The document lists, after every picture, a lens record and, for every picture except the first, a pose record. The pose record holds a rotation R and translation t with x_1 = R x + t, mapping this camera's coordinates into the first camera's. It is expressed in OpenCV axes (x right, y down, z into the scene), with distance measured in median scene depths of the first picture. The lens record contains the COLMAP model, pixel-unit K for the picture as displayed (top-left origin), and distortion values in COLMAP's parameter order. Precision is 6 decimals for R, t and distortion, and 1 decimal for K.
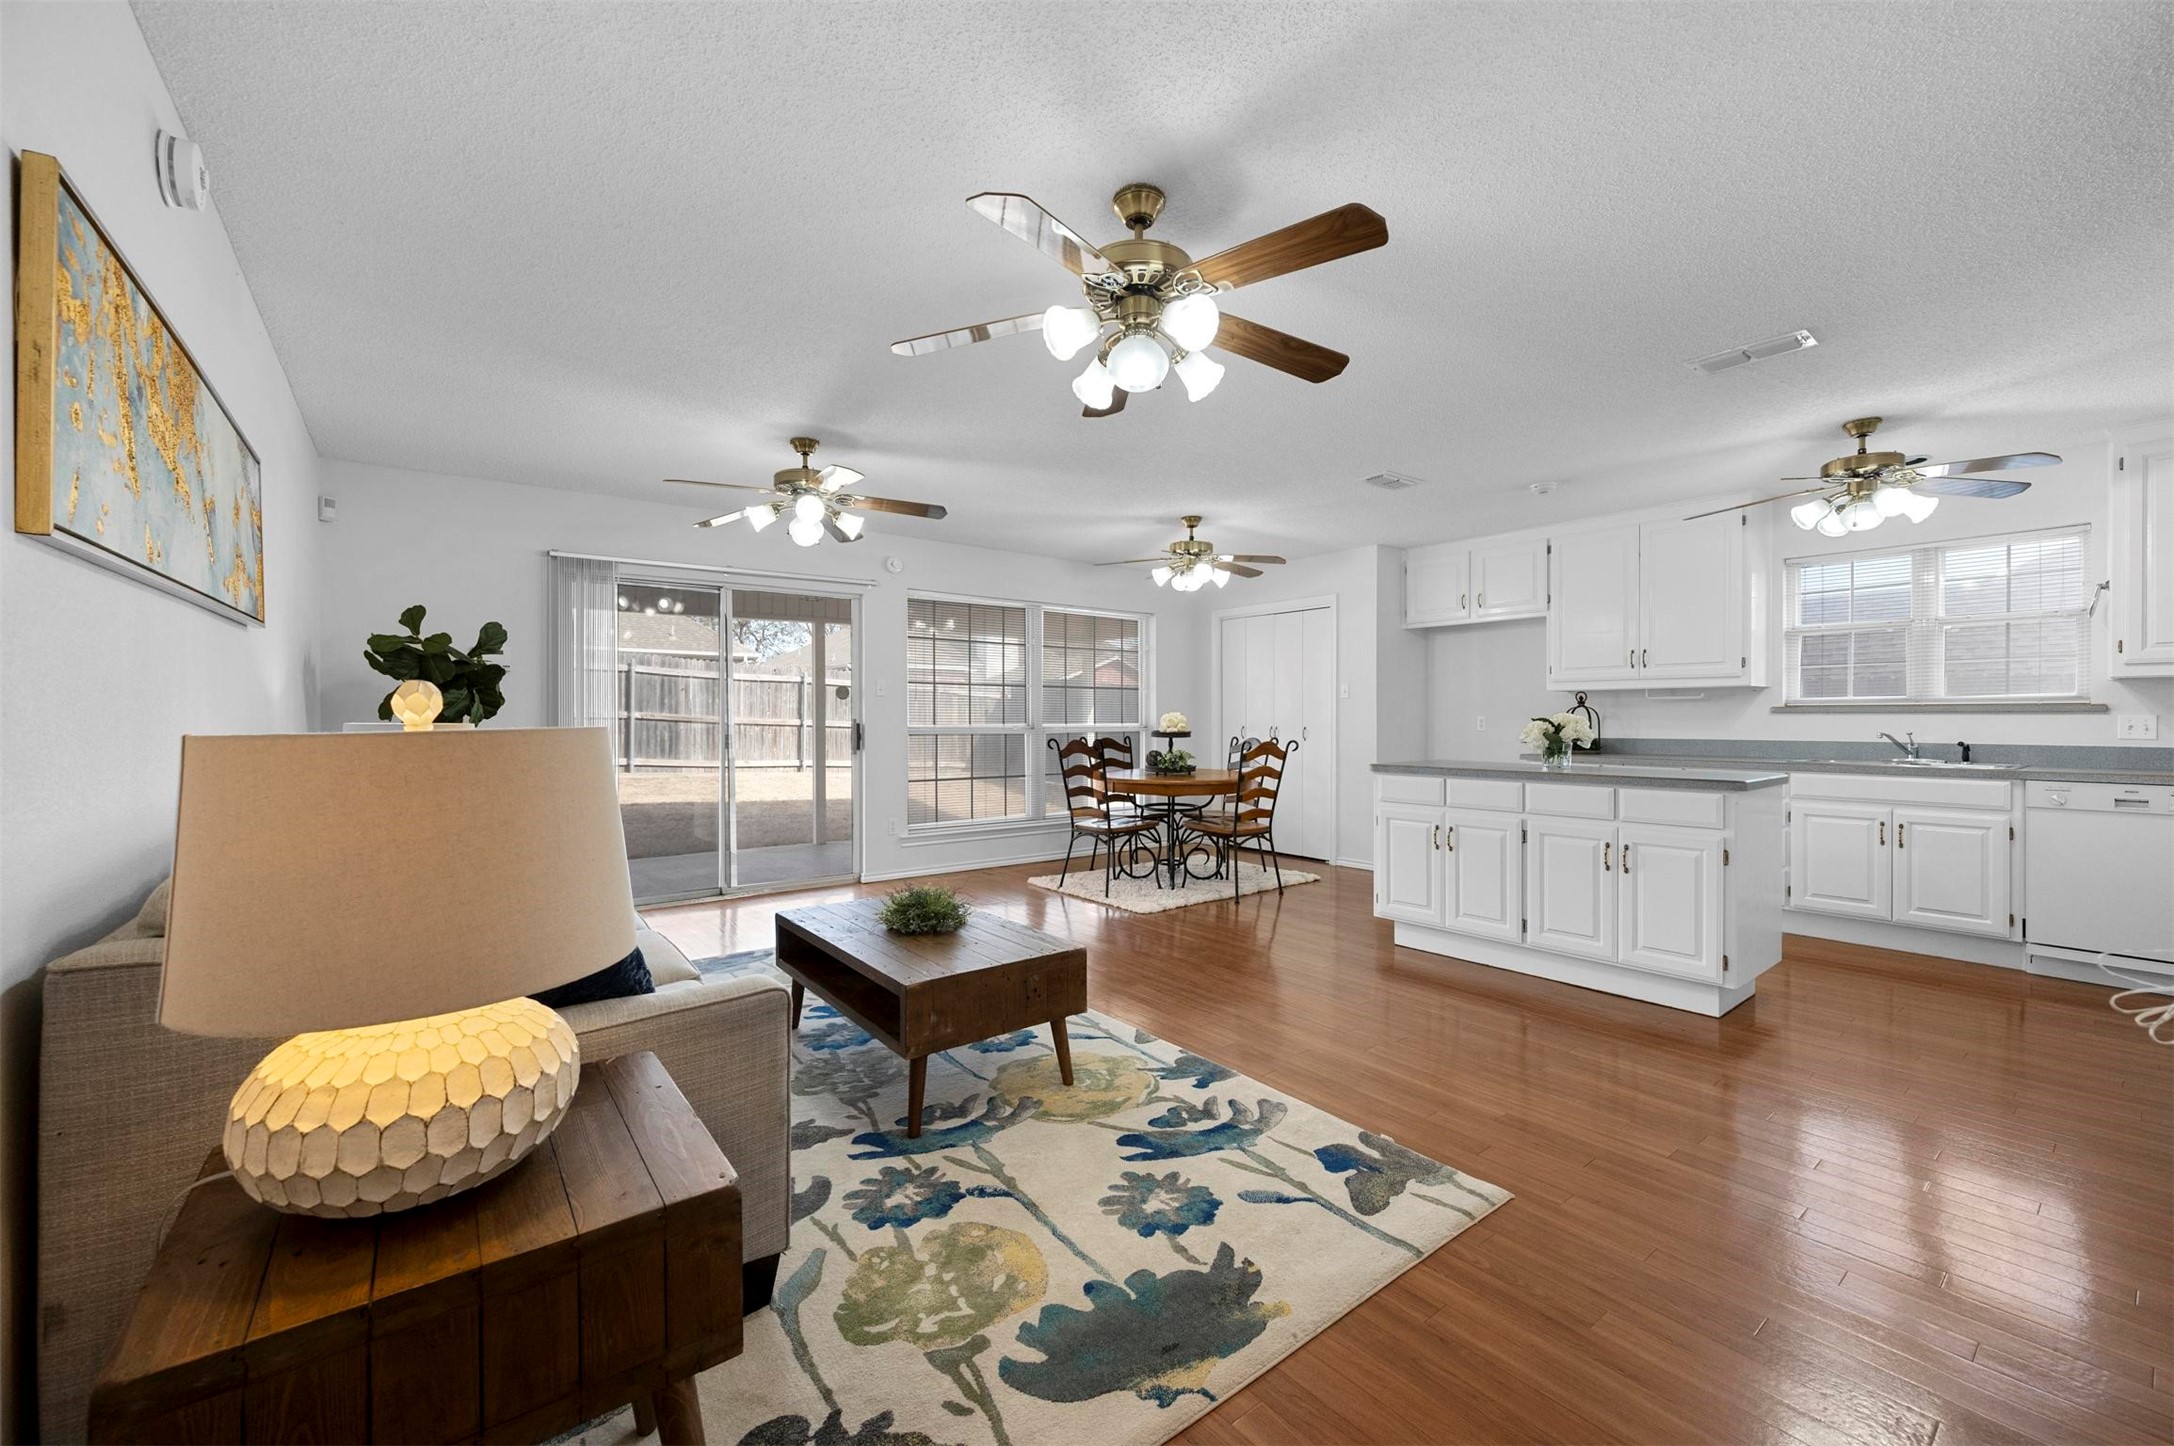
lens RADIAL K [[855.3, 0, 1094.5], [0, 855.3, 724.9], [0, 0, 1]] dist [-0.002874, -0.000173]
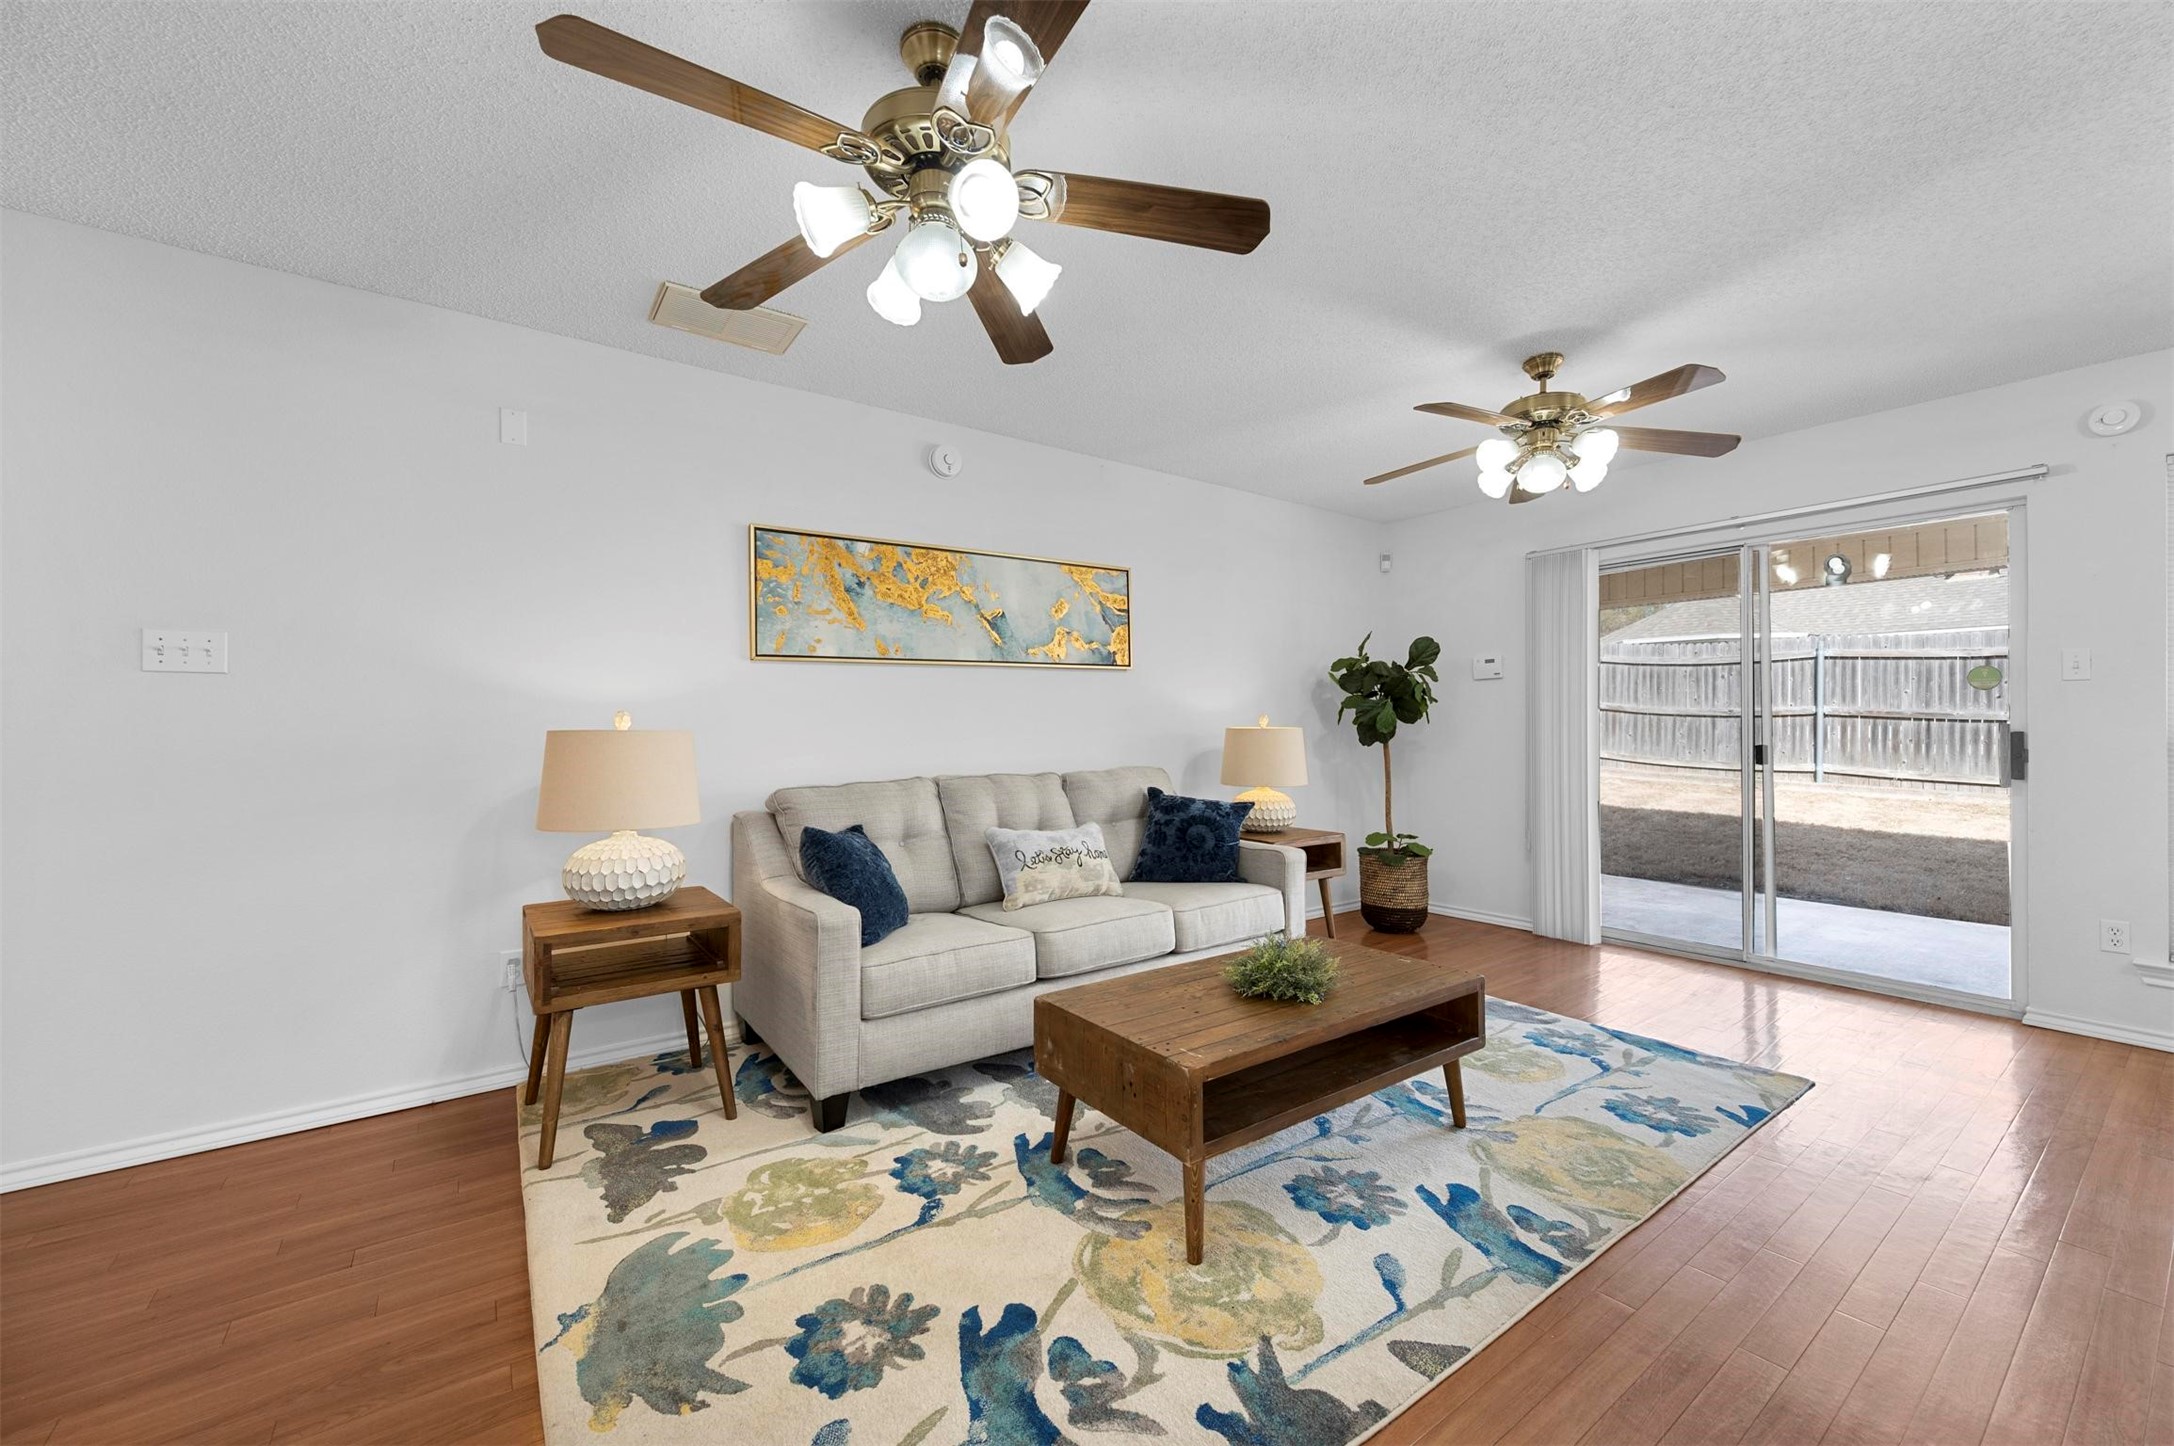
lens RADIAL K [[855.3, 0, 1094.5], [0, 855.3, 724.9], [0, 0, 1]] dist [-0.002874, -0.000173]
pose [[-0.028917, 0.000903, -0.999581, 0.821843], [-0.004751, 0.999988, 0.001041, -0.009972], [0.999571, 0.004780, -0.028912, 1.180467]]
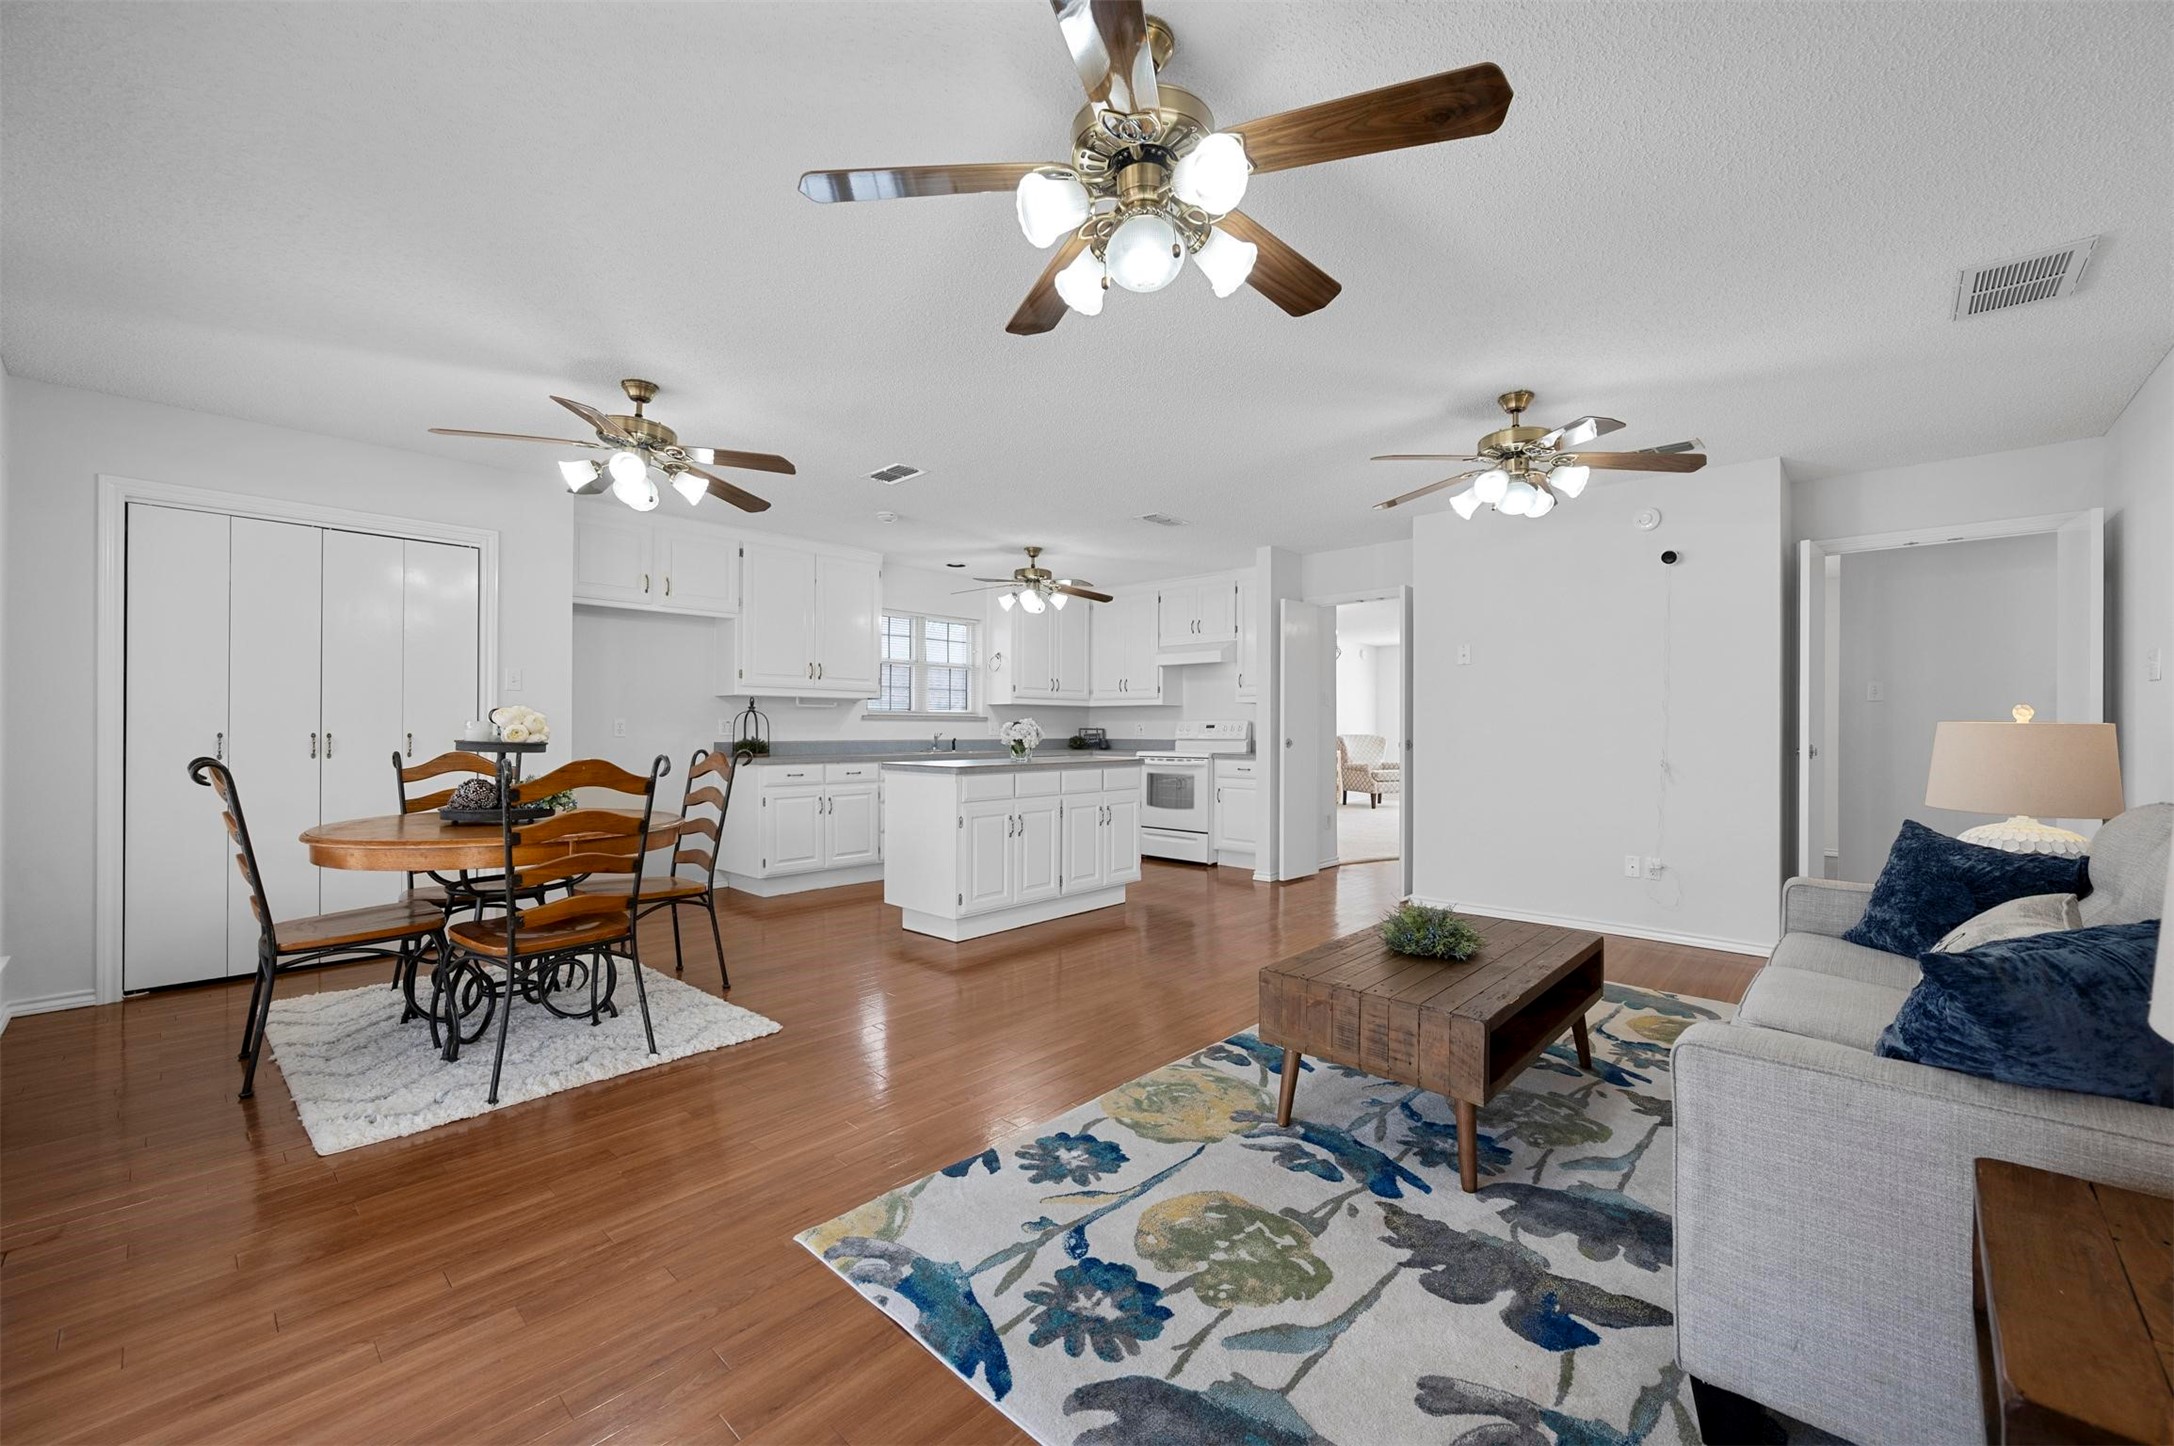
lens RADIAL K [[855.3, 0, 1094.5], [0, 855.3, 724.9], [0, 0, 1]] dist [-0.002874, -0.000173]
pose [[-0.160537, 0.010439, 0.986975, -0.976958], [0.007817, 0.999926, -0.009304, 0.017332], [-0.986999, 0.006222, -0.160606, 1.089503]]
